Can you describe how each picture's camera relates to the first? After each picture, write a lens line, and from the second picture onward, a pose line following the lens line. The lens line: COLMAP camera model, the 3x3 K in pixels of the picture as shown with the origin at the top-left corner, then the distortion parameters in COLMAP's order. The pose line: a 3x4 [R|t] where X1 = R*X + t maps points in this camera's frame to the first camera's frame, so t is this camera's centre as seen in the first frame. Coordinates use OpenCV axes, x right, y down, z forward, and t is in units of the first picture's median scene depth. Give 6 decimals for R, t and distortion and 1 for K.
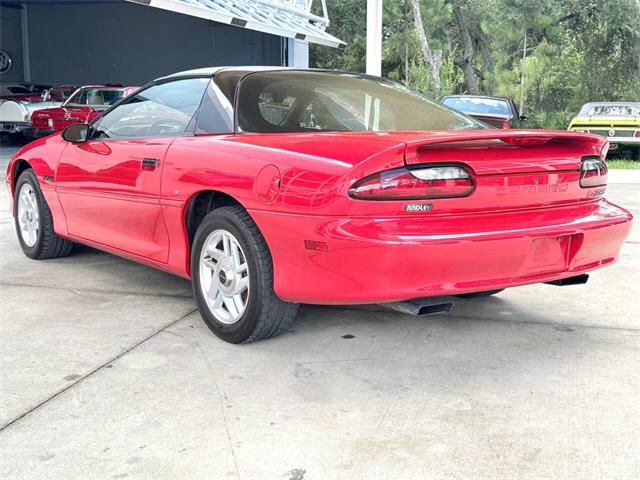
lens RADIAL K [[783.9, 0, 321.4], [0, 783.9, 242.1], [0, 0, 1]] dist [-0.035002, 0.000000]
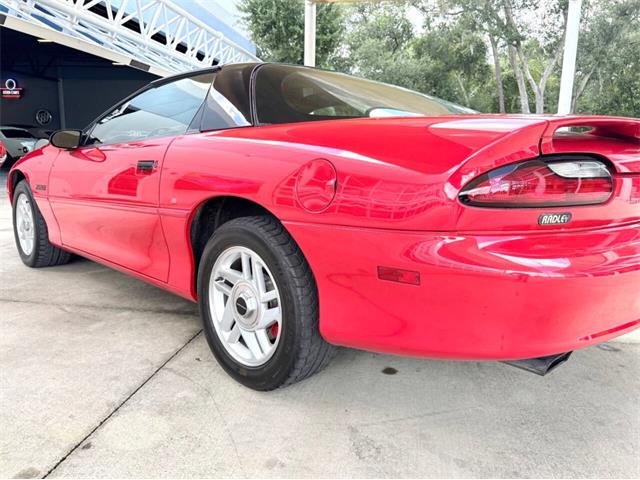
lens RADIAL K [[507.5, 0, 316.9], [0, 507.5, 235.5], [0, 0, 1]] dist [-0.015826, 0.011974]
pose [[0.994516, -0.004941, 0.104464, -0.098541], [0.005505, 0.999972, -0.005115, -0.022549], [-0.104436, 0.005662, 0.994515, 0.460867]]
